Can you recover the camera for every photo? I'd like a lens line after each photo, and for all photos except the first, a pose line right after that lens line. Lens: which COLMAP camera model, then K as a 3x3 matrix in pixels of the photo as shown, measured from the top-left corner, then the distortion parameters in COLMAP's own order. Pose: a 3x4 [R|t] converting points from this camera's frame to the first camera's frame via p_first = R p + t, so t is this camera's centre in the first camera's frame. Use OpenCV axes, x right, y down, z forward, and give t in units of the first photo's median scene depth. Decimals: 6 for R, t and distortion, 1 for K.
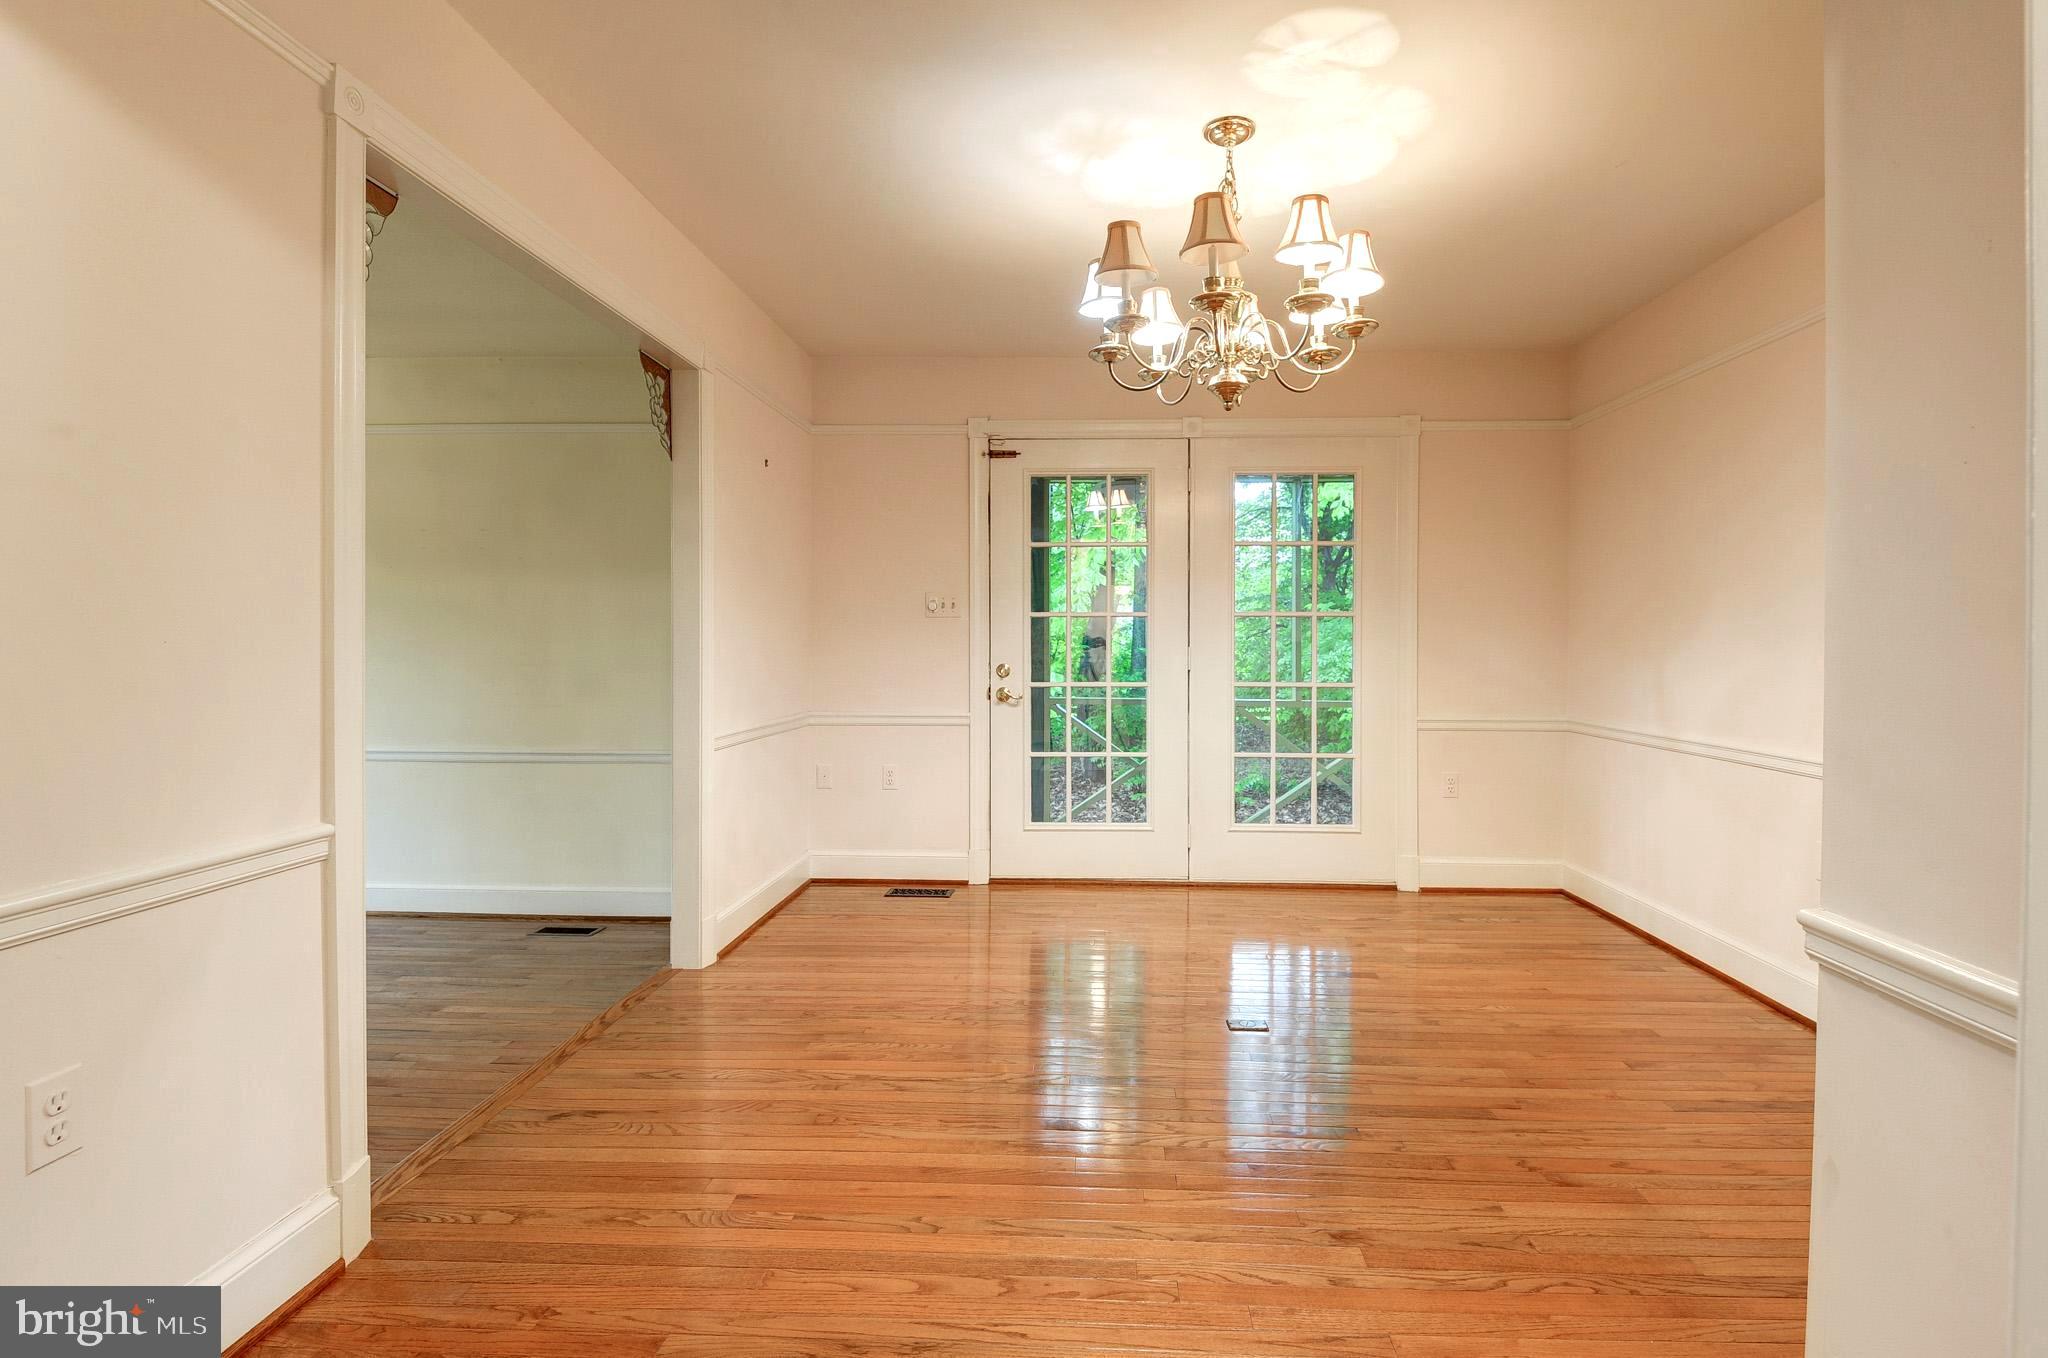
lens RADIAL K [[984.0, 0, 1071.7], [0, 984.0, 647.7], [0, 0, 1]] dist [0.000472, -0.013032]
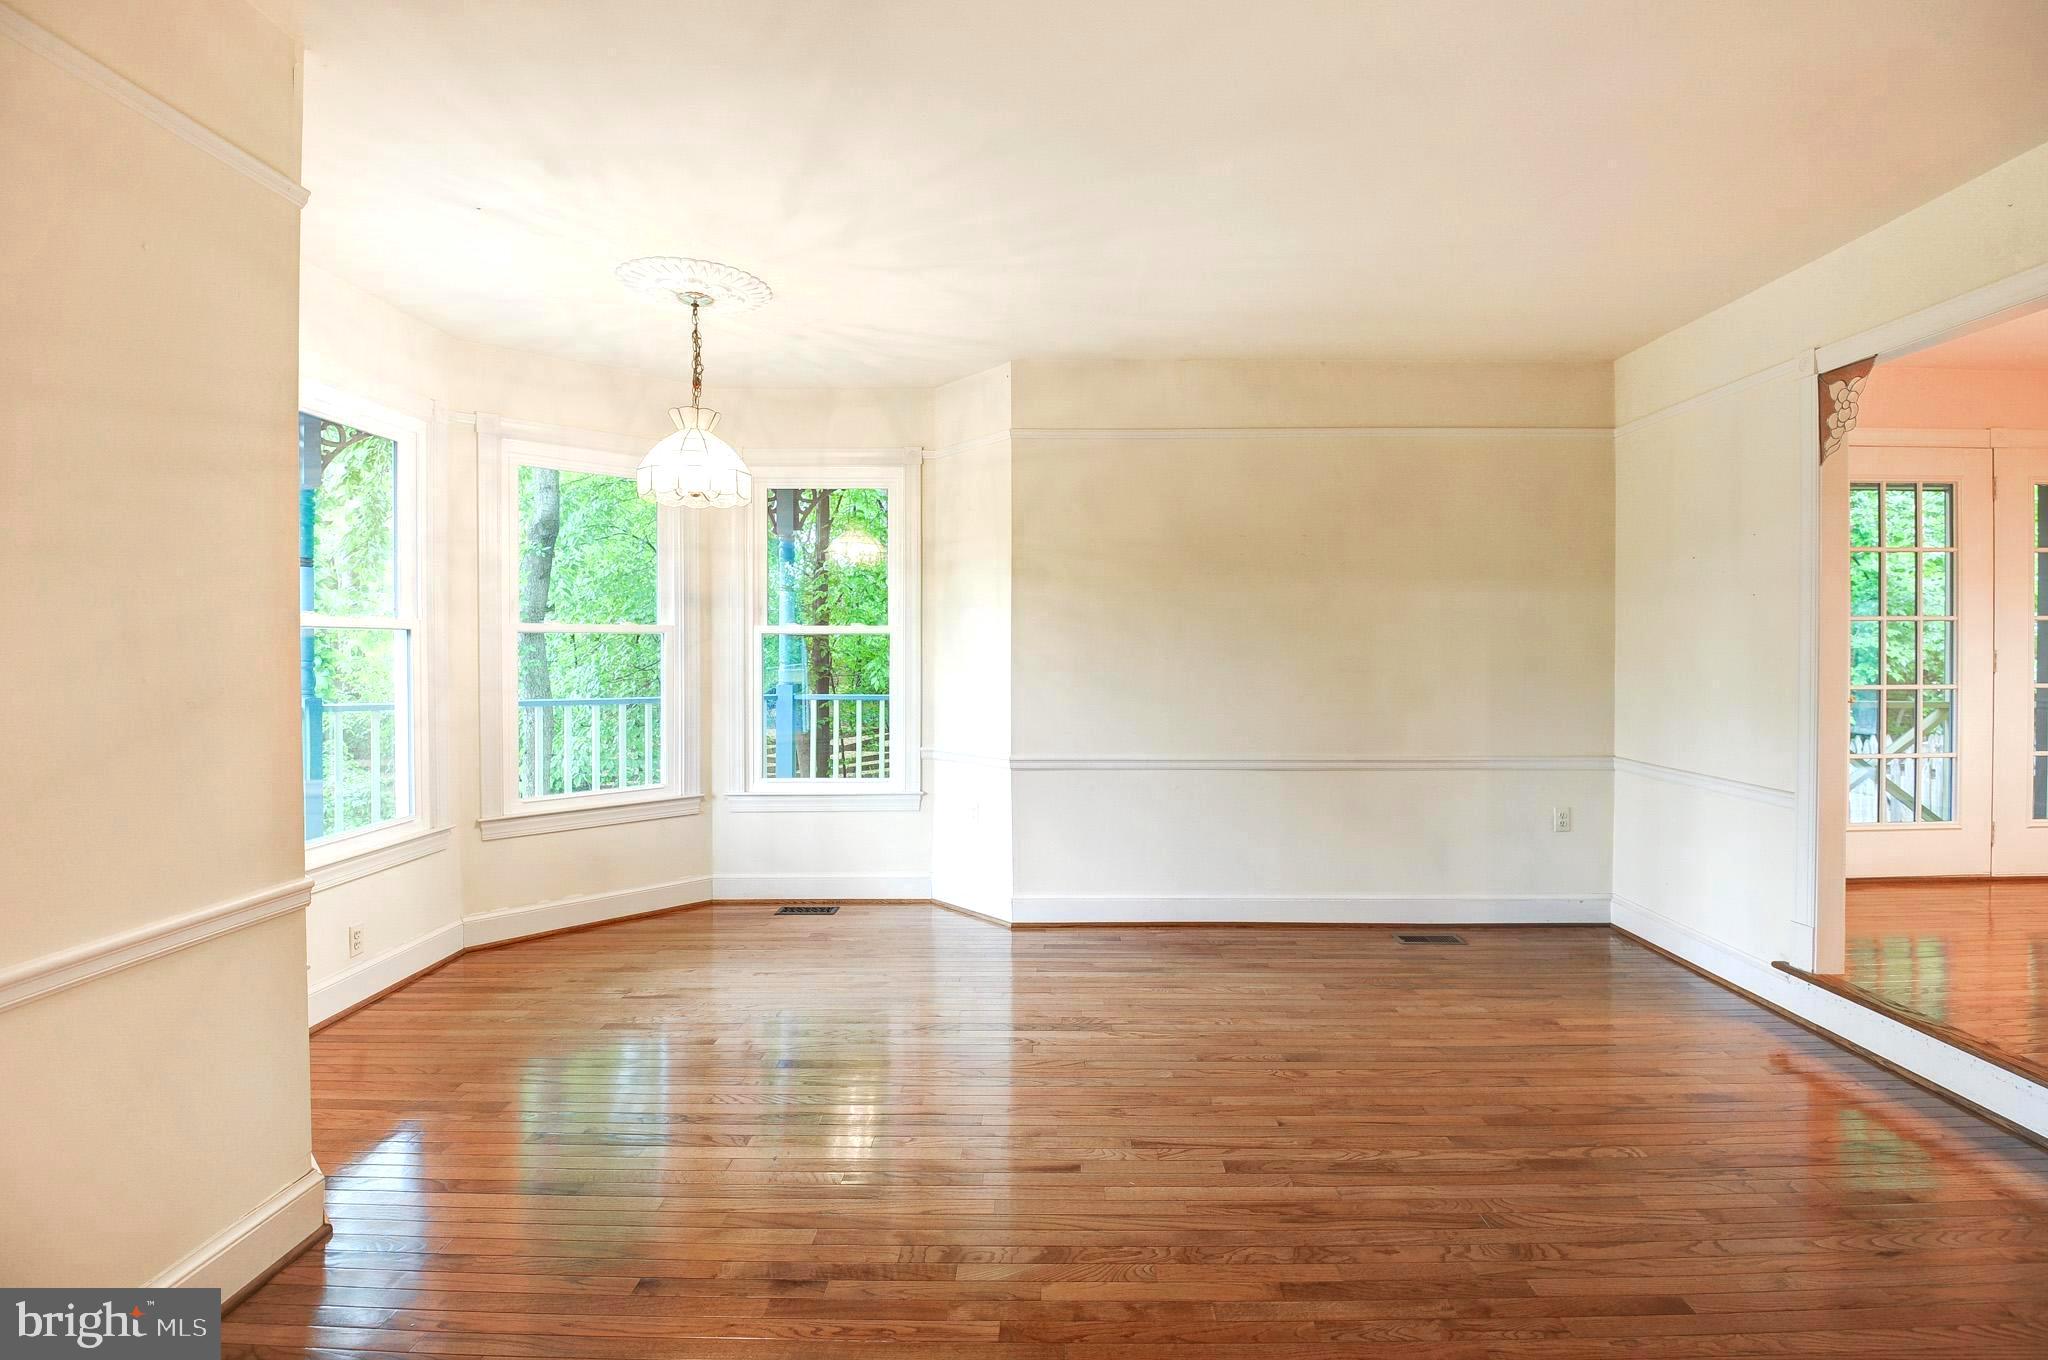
lens RADIAL K [[984.0, 0, 1070.3], [0, 984.0, 643.7], [0, 0, 1]] dist [0.000472, -0.013032]
pose [[0.998647, -0.003593, 0.051878, -1.416660], [0.004031, 0.999957, -0.008328, -0.003663], [-0.051846, 0.008526, 0.998619, 0.044208]]
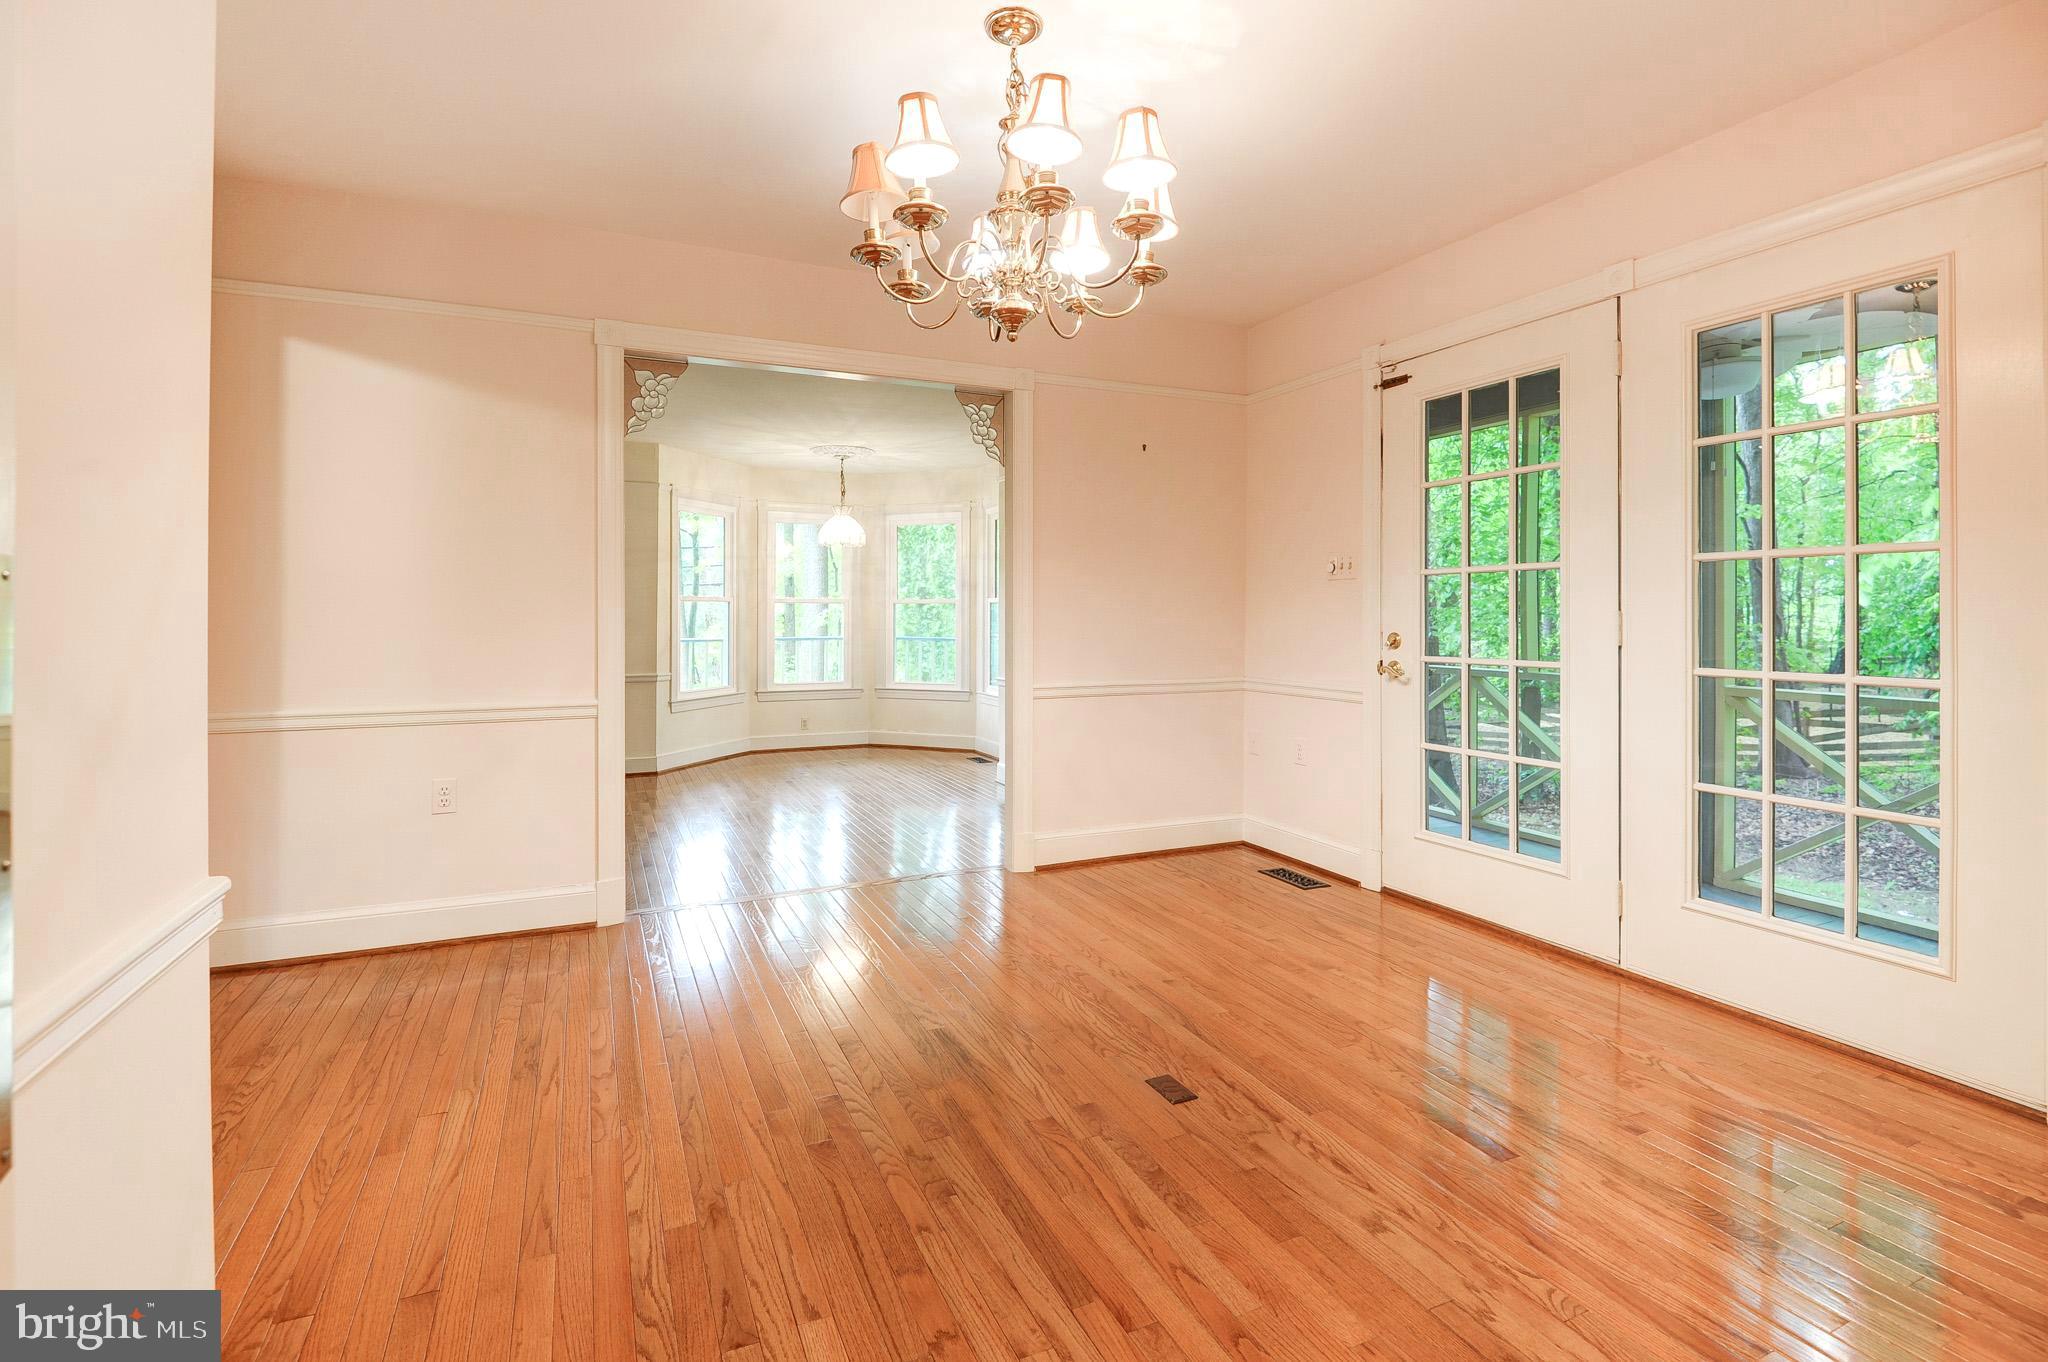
lens RADIAL K [[984.0, 0, 1047.7], [0, 984.0, 612.8], [0, 0, 1]] dist [0.000472, -0.013032]
pose [[0.435793, -0.002183, -0.900044, 0.861826], [-0.003628, 0.999985, -0.004182, 0.006422], [0.900039, 0.005088, 0.435779, 0.577564]]
